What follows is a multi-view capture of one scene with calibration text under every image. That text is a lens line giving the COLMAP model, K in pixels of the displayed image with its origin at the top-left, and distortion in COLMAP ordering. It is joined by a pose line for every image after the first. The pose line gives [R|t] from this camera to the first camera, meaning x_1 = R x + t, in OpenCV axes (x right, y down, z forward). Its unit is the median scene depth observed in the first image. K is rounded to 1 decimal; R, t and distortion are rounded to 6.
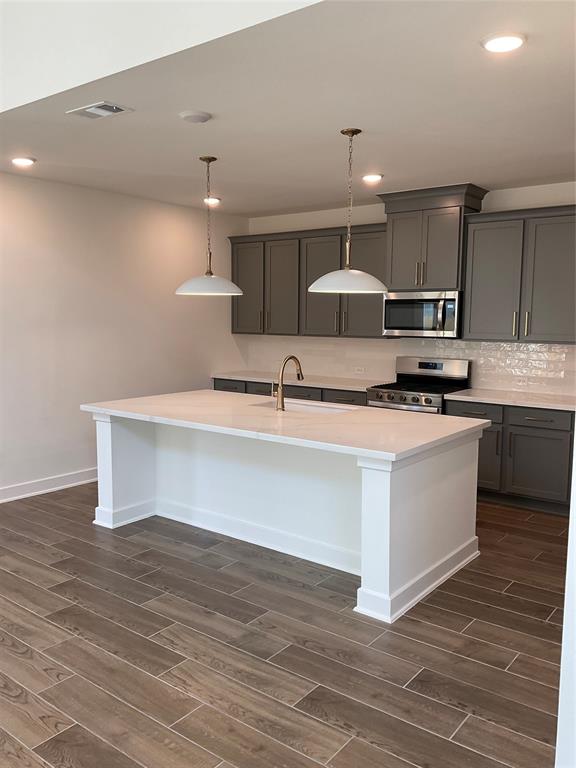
lens RADIAL K [[643.2, 0, 291.4], [0, 643.2, 389.2], [0, 0, 1]] dist [0.019125, -0.039875]
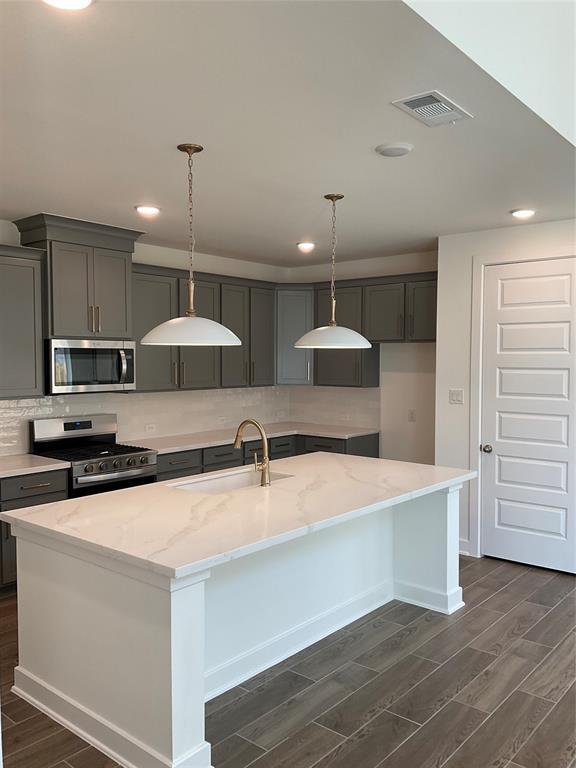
lens RADIAL K [[643.2, 0, 290.9], [0, 643.2, 378.1], [0, 0, 1]] dist [0.019125, -0.039875]
pose [[0.028294, -0.032798, 0.999061, -0.930484], [0.111415, 0.993337, 0.029455, -0.138246], [-0.993371, 0.110477, 0.031760, 1.023947]]
